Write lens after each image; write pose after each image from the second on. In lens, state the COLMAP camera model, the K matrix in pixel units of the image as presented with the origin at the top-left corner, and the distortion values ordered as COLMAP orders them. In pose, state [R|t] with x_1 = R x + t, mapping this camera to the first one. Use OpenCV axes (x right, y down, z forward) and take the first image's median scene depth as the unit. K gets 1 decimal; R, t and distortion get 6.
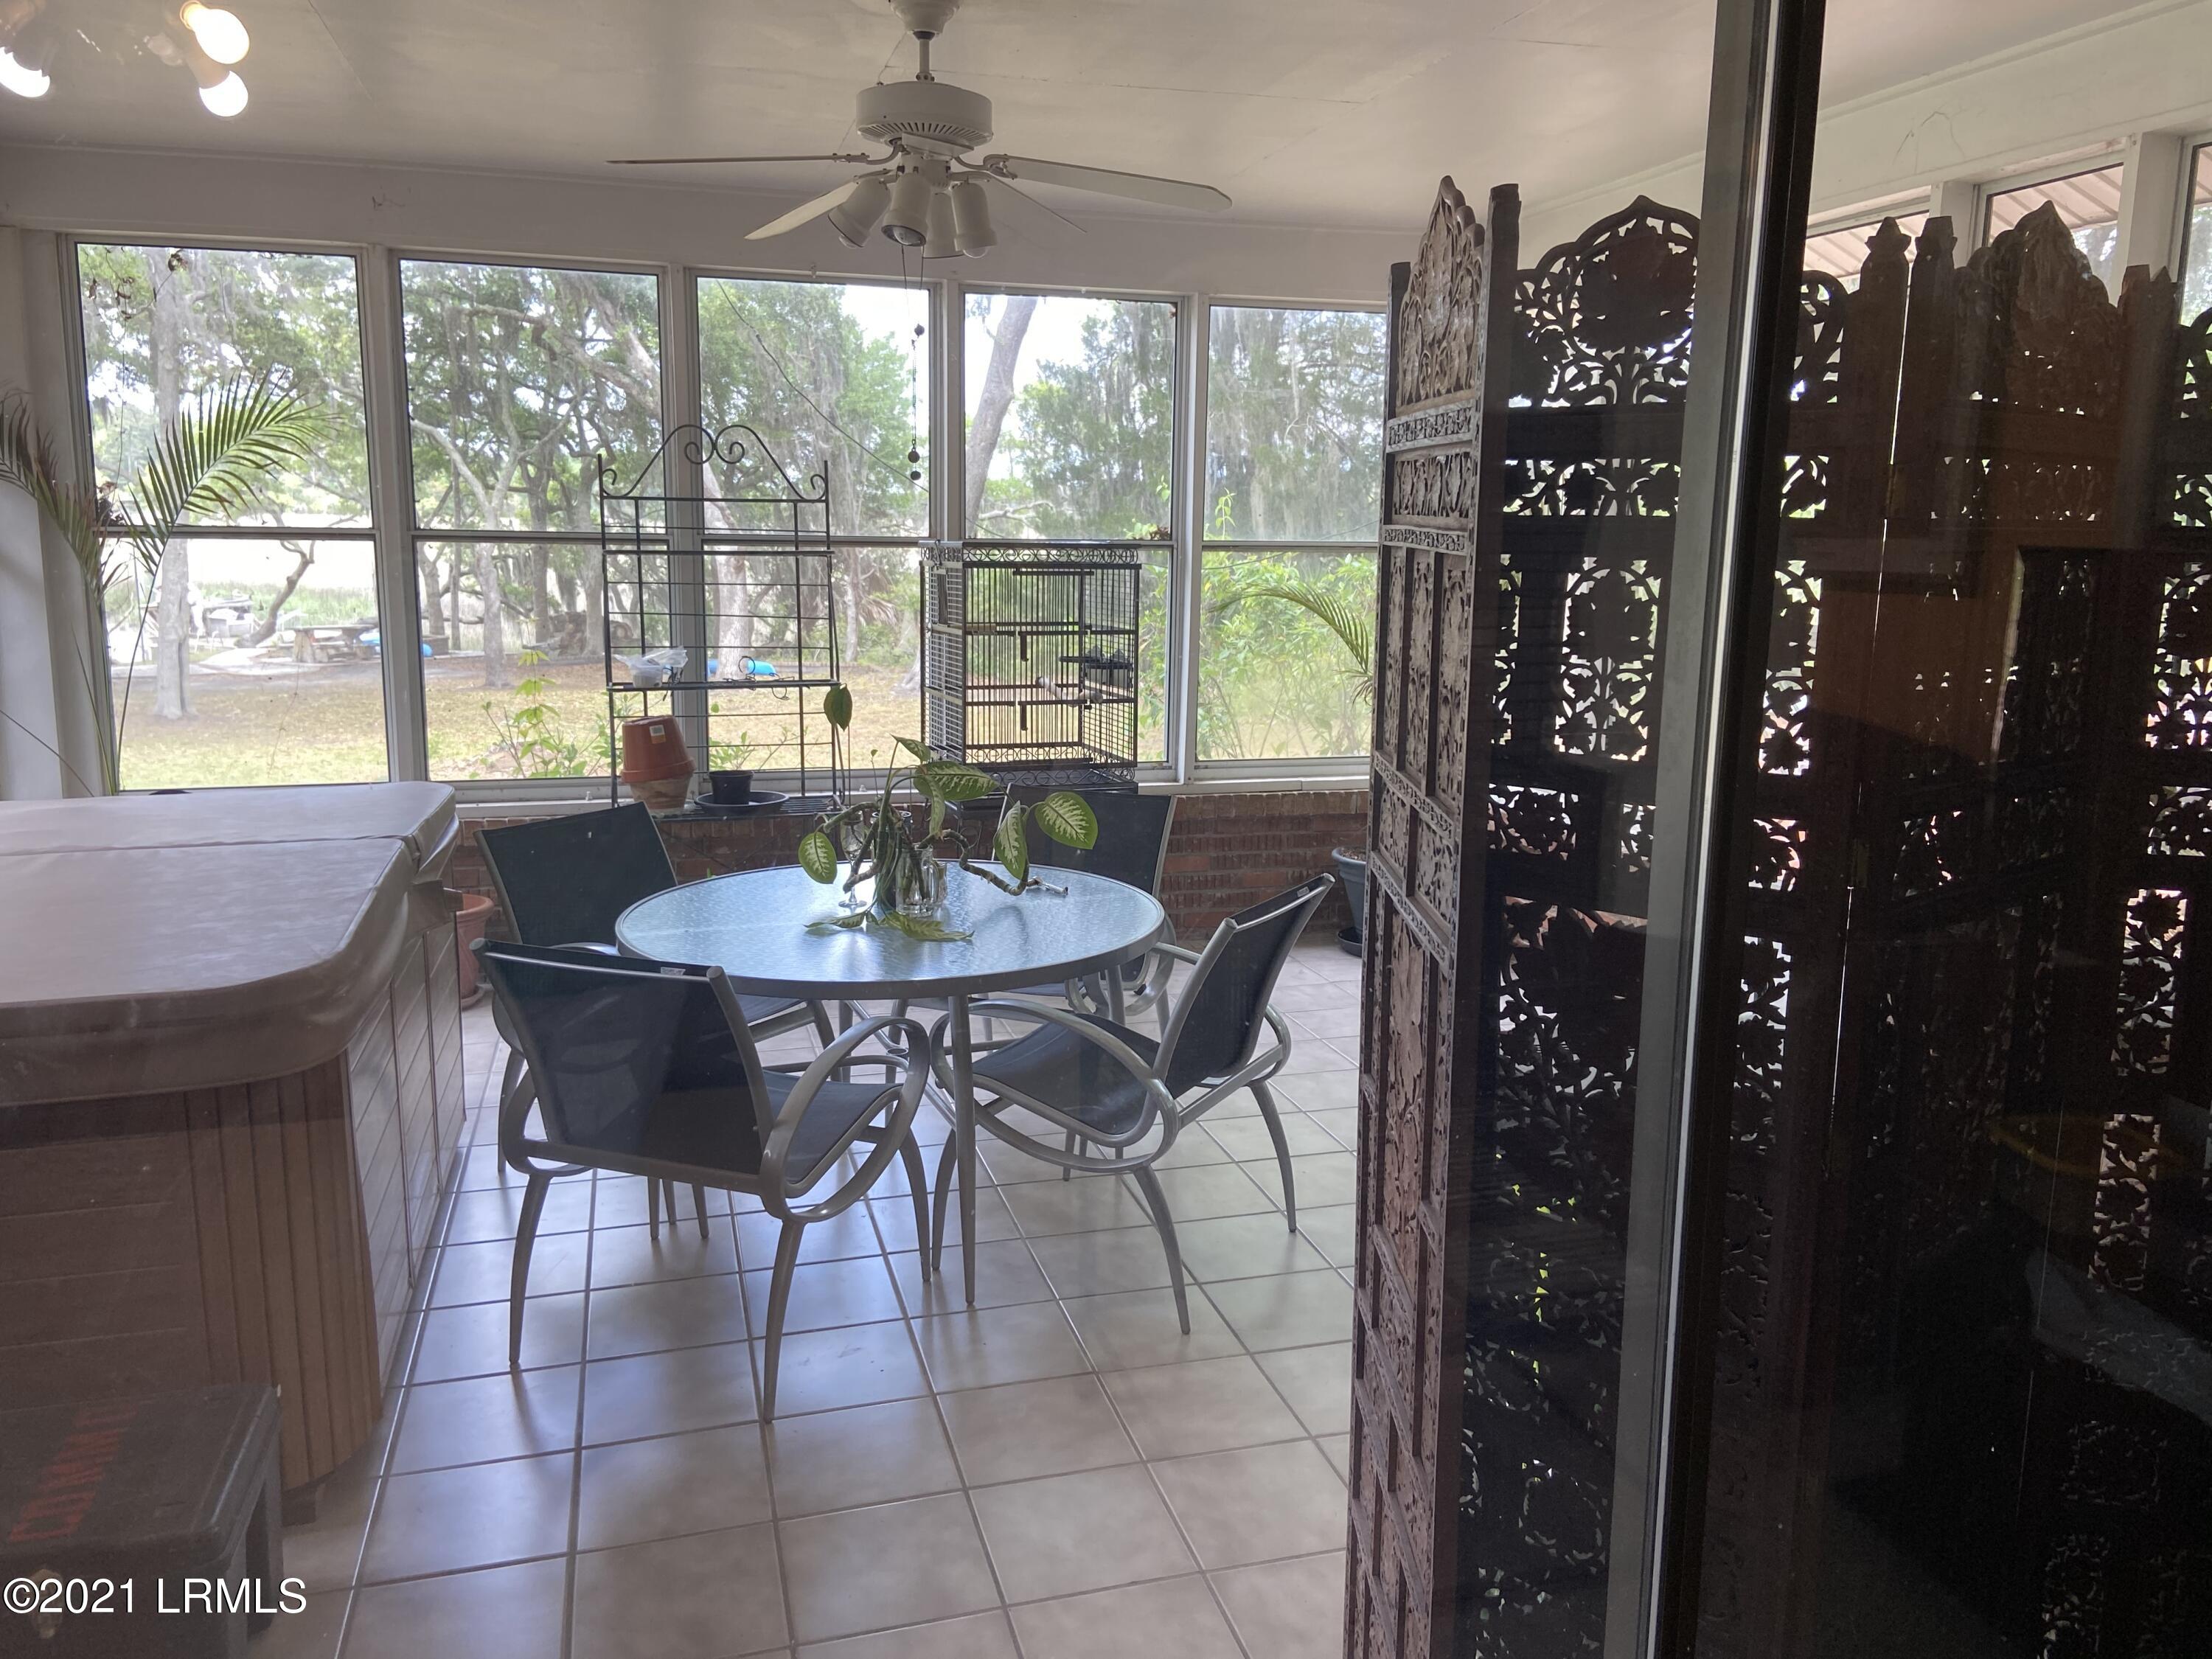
lens RADIAL K [[1691.3, 0, 1113.8], [0, 1691.3, 827.2], [0, 0, 1]] dist [0.073147, -0.096720]
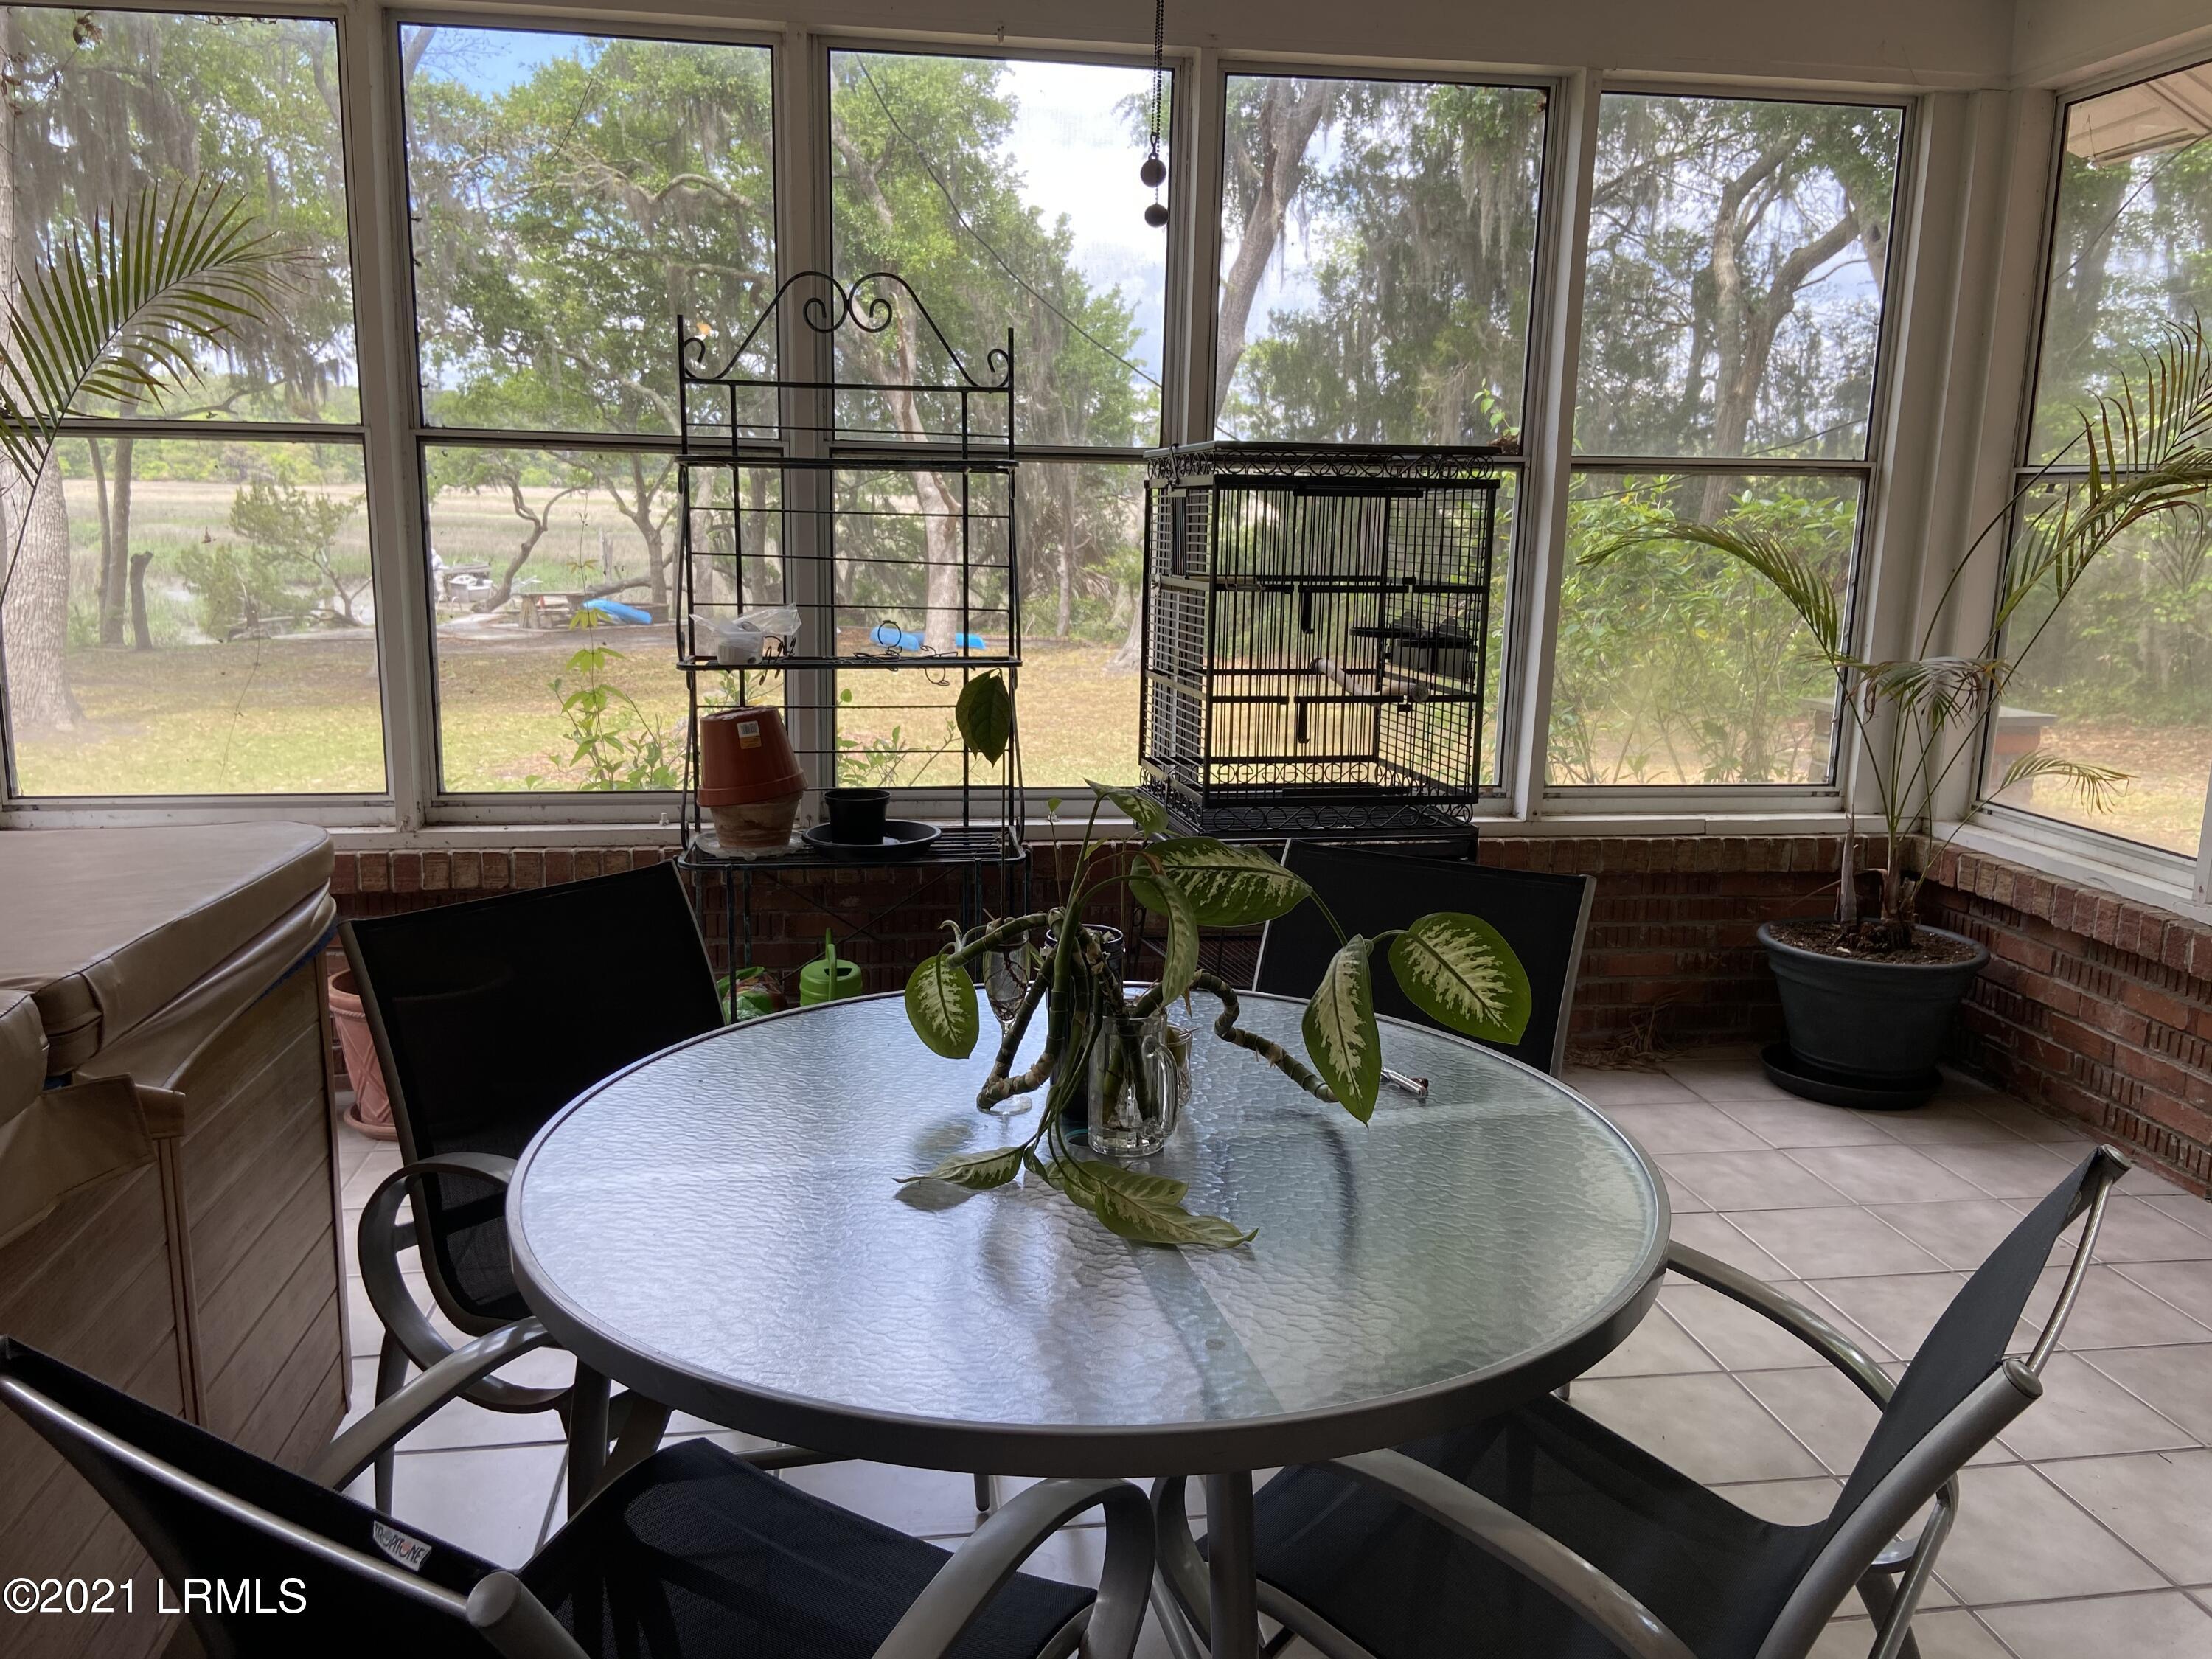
lens RADIAL K [[1691.3, 0, 1114.6], [0, 1691.3, 844.4], [0, 0, 1]] dist [0.073147, -0.096720]
pose [[0.992131, 0.031613, -0.121147, -0.040130], [-0.028788, 0.999273, 0.024999, -0.029518], [0.121849, -0.021315, 0.992320, 0.323259]]
